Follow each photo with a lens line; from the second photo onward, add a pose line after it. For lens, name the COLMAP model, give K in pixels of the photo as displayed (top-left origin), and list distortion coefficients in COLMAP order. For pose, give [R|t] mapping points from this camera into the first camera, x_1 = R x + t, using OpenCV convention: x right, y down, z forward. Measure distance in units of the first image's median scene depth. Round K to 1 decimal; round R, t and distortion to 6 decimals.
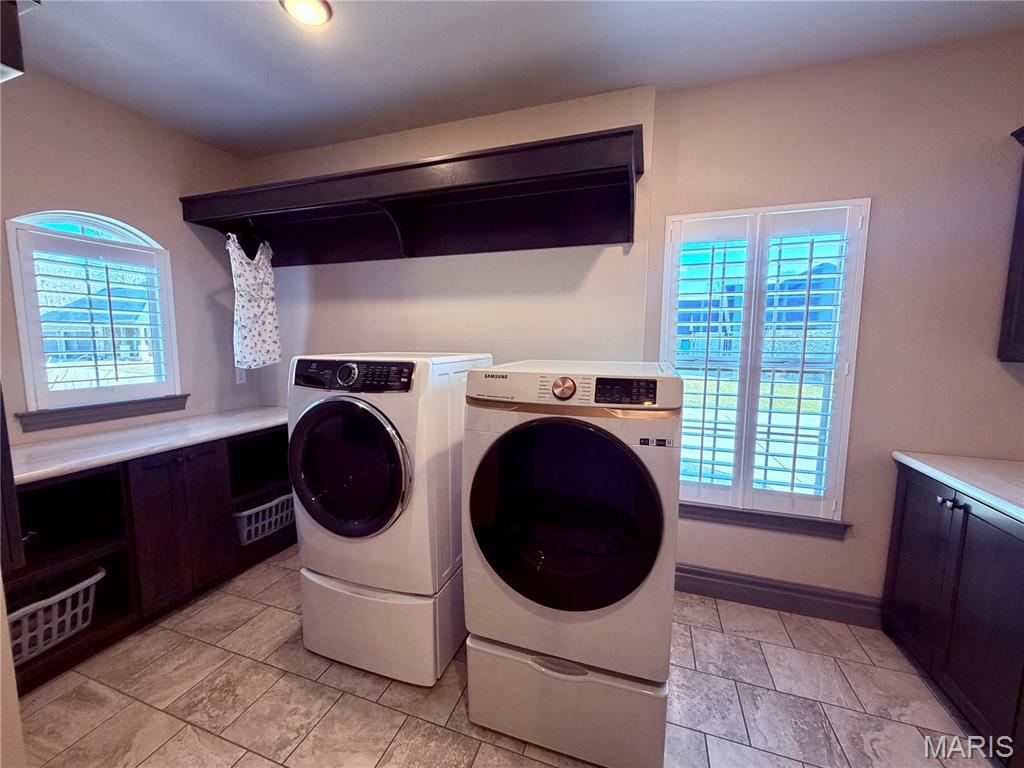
lens RADIAL K [[406.4, 0, 509.0], [0, 406.4, 383.9], [0, 0, 1]] dist [0.000099, -0.000405]
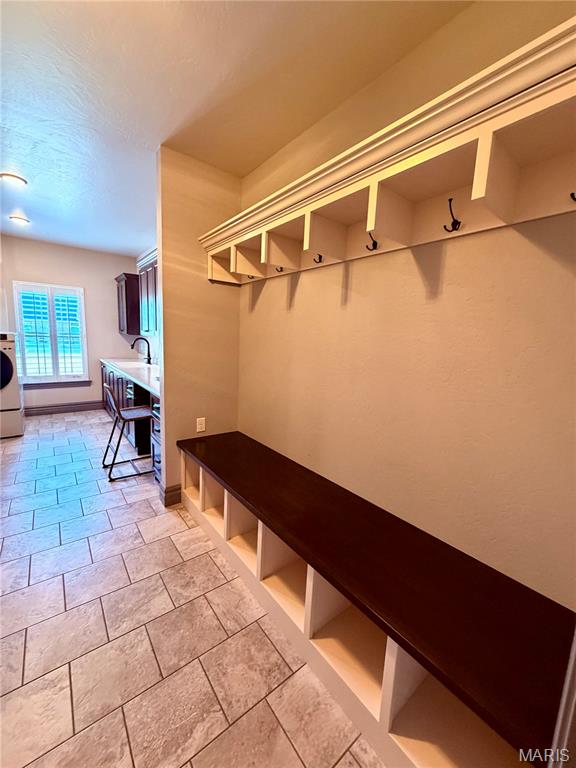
lens RADIAL K [[304.8, 0, 287.9], [0, 304.8, 381.8], [0, 0, 1]] dist [0.000099, -0.000405]
pose [[0.537703, -0.109295, 0.836021, -0.440798], [0.054159, 0.993992, 0.095114, 0.194170], [-0.841393, -0.005865, 0.540391, -1.823497]]
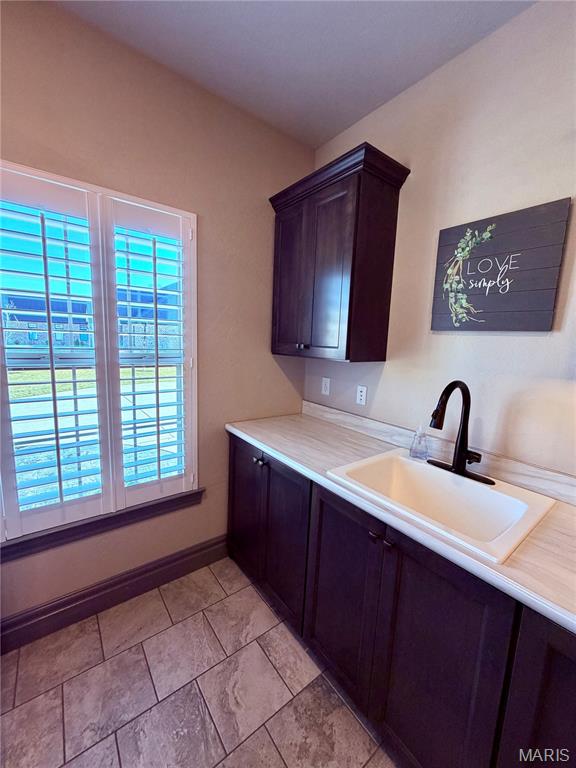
lens RADIAL K [[304.8, 0, 288.3], [0, 304.8, 381.0], [0, 0, 1]] dist [0.000099, -0.000405]
pose [[0.546885, -0.100162, 0.831194, 0.245850], [0.052851, 0.994968, 0.085123, -0.042977], [-0.835538, -0.002623, 0.549427, 0.281328]]
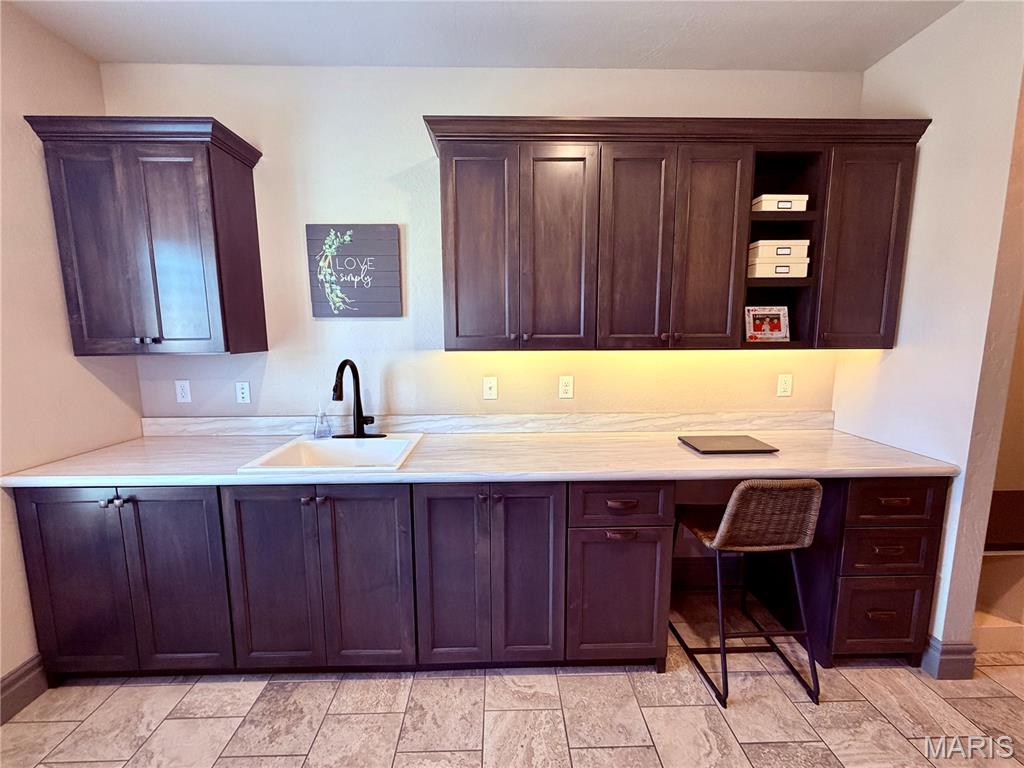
lens RADIAL K [[406.4, 0, 507.3], [0, 406.4, 384.1], [0, 0, 1]] dist [0.000099, -0.000405]
pose [[-0.351945, -0.126417, 0.927445, -0.095613], [0.103404, 0.979522, 0.172755, -0.044153], [-0.930292, 0.156702, -0.331665, 0.306772]]
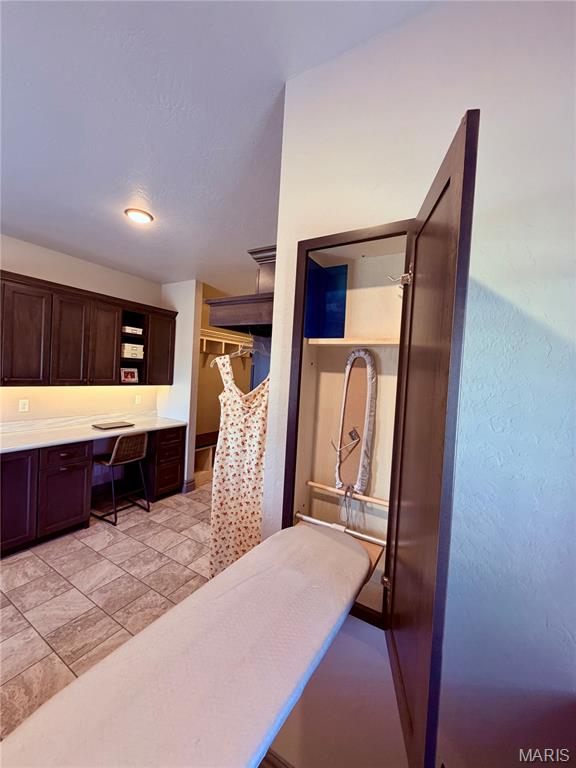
lens RADIAL K [[304.8, 0, 286.1], [0, 304.8, 380.6], [0, 0, 1]] dist [0.000099, -0.000405]
pose [[-0.975497, -0.069424, 0.208774, -0.667293], [-0.041246, 0.989792, 0.136419, -0.202352], [-0.216114, 0.124465, -0.968402, 0.925792]]
